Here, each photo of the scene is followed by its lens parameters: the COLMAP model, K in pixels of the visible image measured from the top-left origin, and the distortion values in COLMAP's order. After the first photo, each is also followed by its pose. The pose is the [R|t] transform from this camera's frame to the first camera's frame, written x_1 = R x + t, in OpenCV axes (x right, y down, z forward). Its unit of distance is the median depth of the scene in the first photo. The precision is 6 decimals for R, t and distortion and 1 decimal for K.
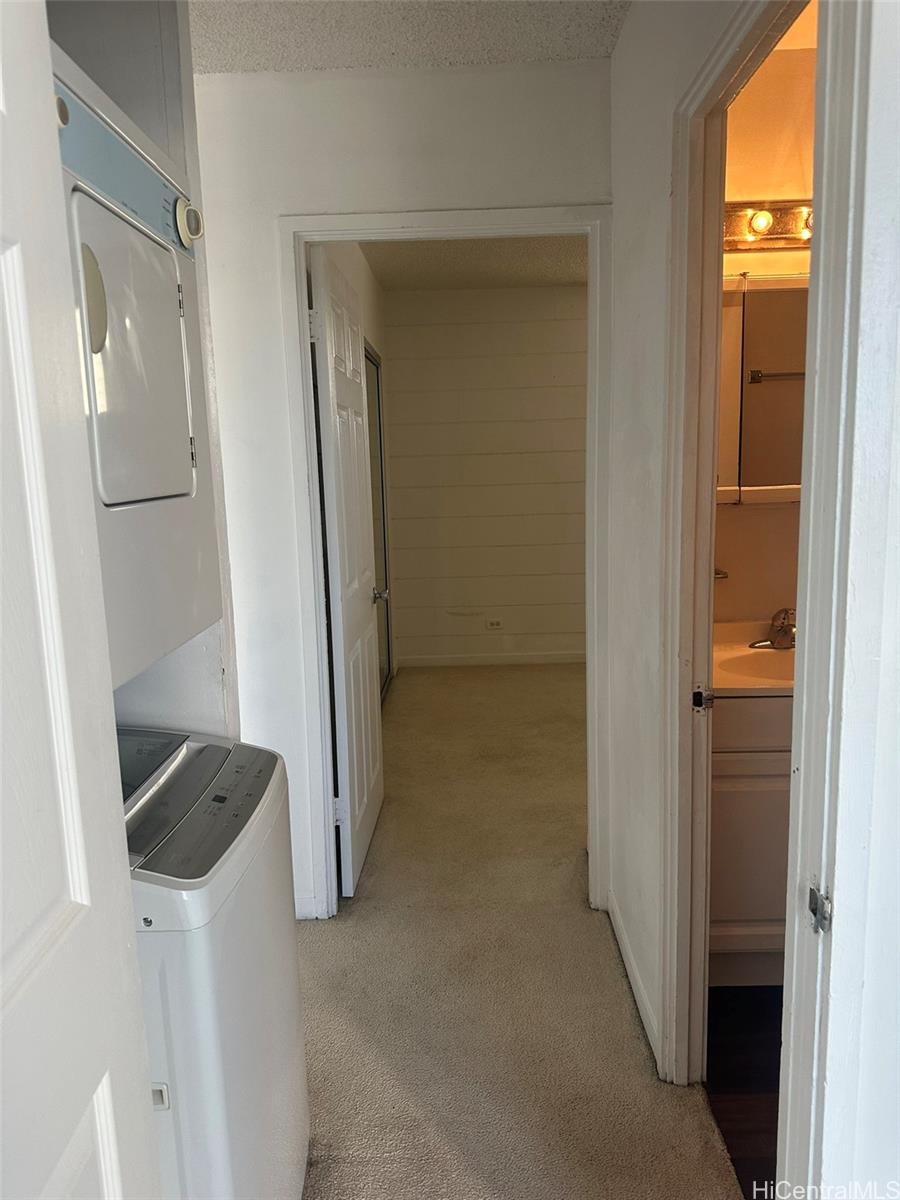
lens RADIAL K [[850.1, 0, 445.8], [0, 850.1, 601.9], [0, 0, 1]] dist [0.046529, -0.058647]
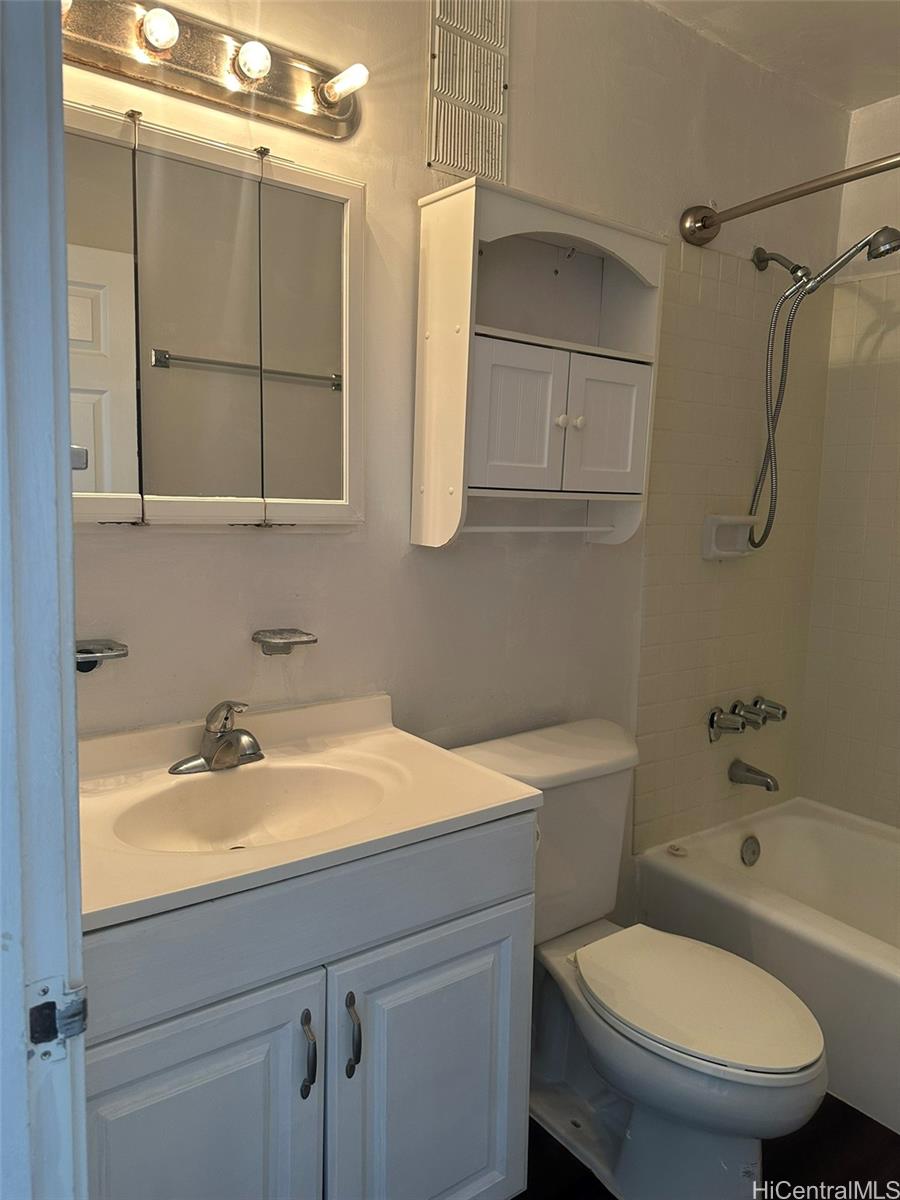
lens RADIAL K [[850.1, 0, 445.8], [0, 850.1, 601.9], [0, 0, 1]] dist [0.046529, -0.058647]
pose [[0.790422, -0.022447, 0.612151, 0.159533], [0.045284, 0.998735, -0.021848, -0.043841], [-0.610886, 0.044990, 0.790439, 0.446753]]
